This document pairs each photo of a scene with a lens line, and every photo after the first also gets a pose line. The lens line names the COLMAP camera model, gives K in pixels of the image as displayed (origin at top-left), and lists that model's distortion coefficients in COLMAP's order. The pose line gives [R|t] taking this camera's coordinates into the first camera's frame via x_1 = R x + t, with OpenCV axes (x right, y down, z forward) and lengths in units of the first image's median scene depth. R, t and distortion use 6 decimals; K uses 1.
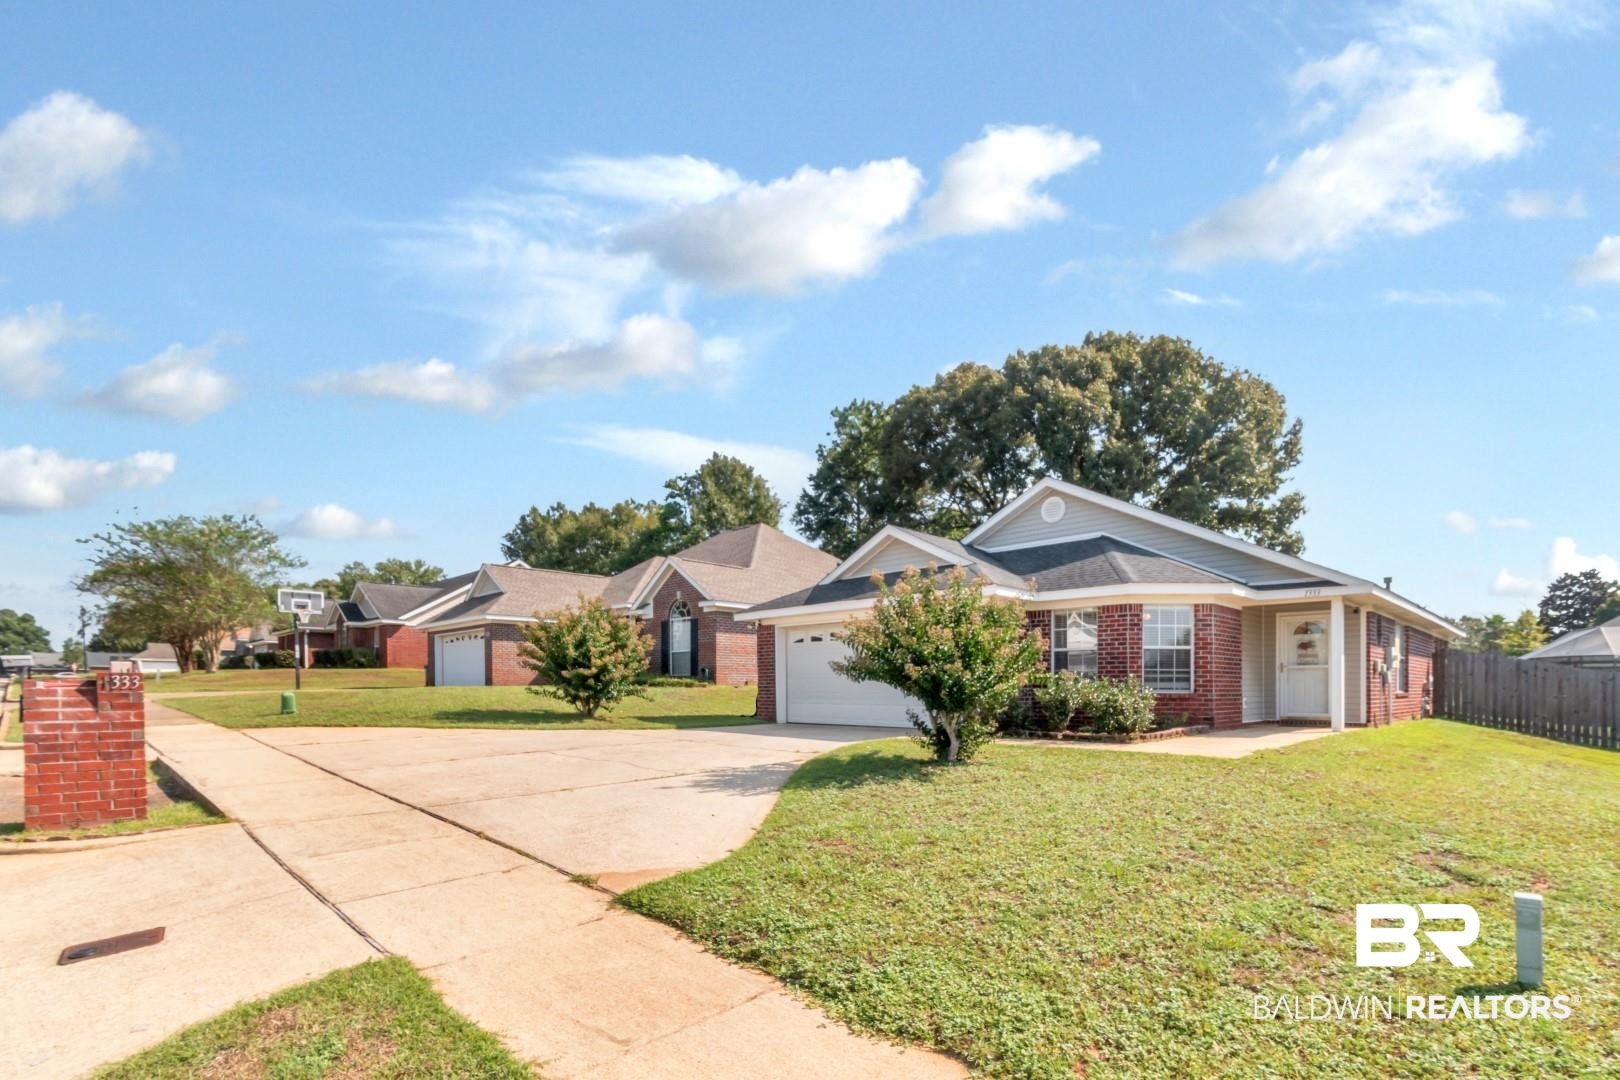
lens RADIAL K [[753.4, 0, 828.7], [0, 753.4, 669.2], [0, 0, 1]] dist [0.001697, -0.000589]
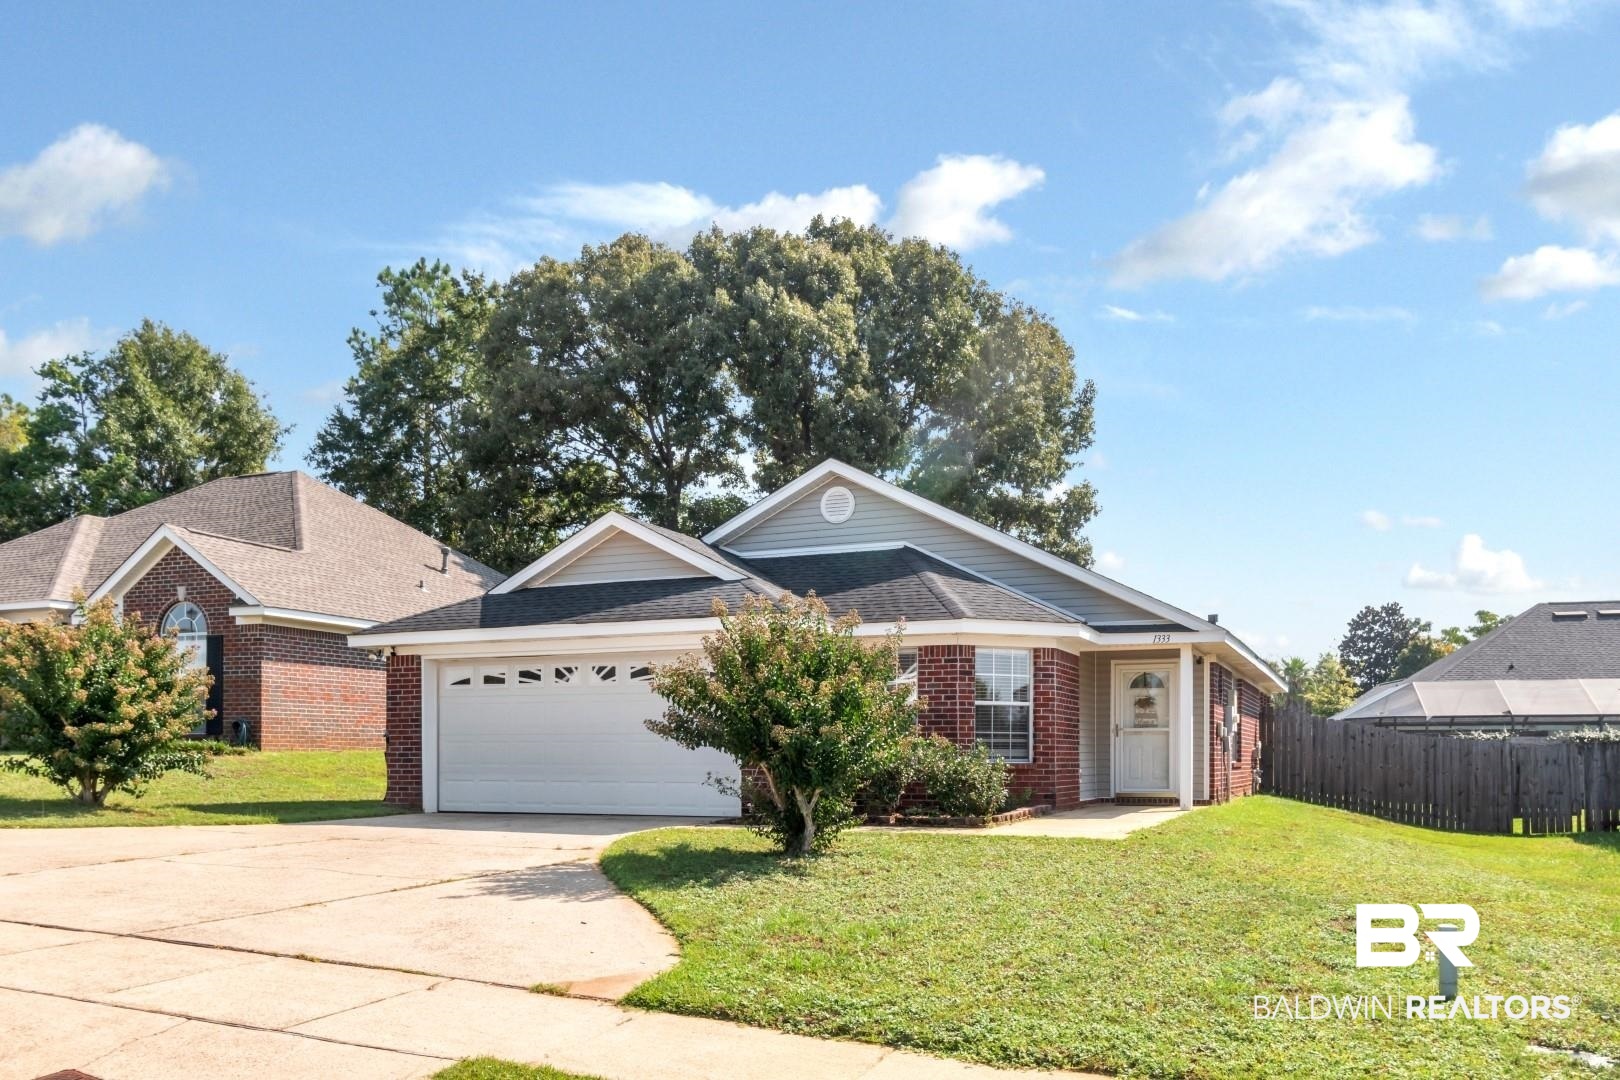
lens RADIAL K [[1275.0, 0, 813.8], [0, 1275.0, 712.2], [0, 0, 1]] dist [-0.001545, -0.001413]
pose [[0.933694, 0.012599, 0.357851, -0.105276], [-0.009099, 0.999893, -0.011463, -0.001852], [-0.357957, 0.007447, 0.933708, -0.076735]]
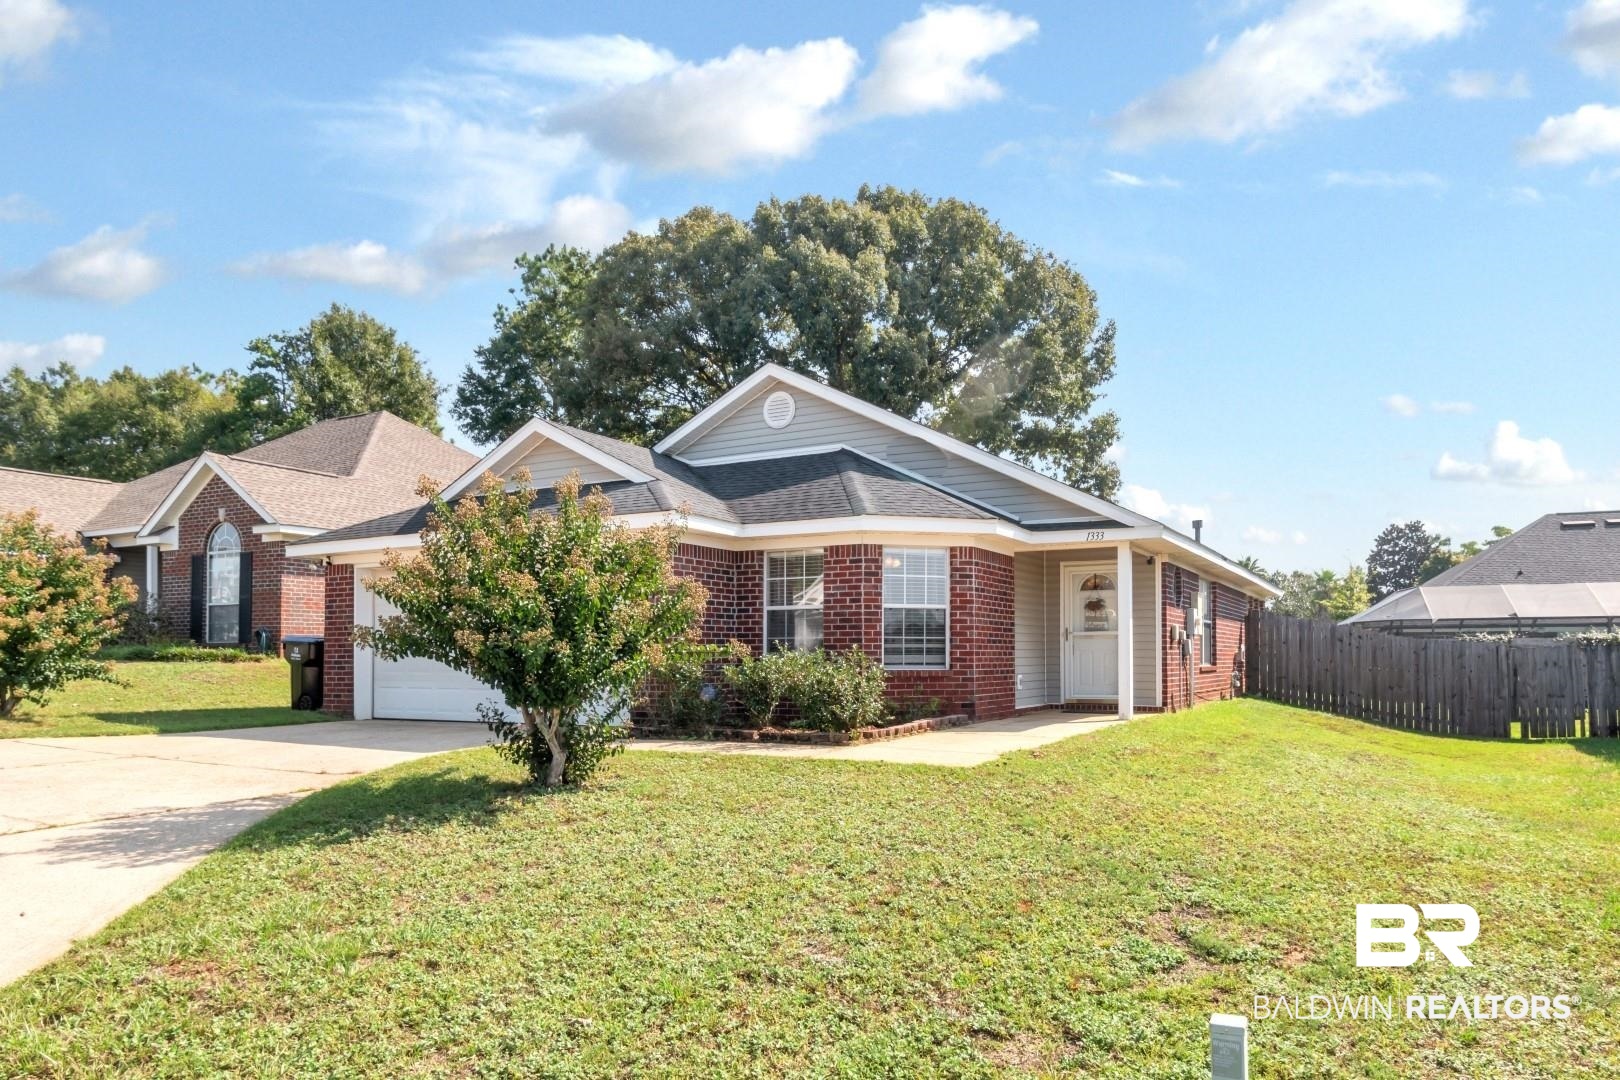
lens RADIAL K [[1049.1, 0, 811.0], [0, 1049.1, 601.0], [0, 0, 1]] dist [0.001454, -0.001574]
pose [[0.964724, 0.010931, 0.263036, 0.049194], [-0.003166, 0.999547, -0.029926, -0.002037], [-0.263244, 0.028038, 0.964322, 0.033685]]
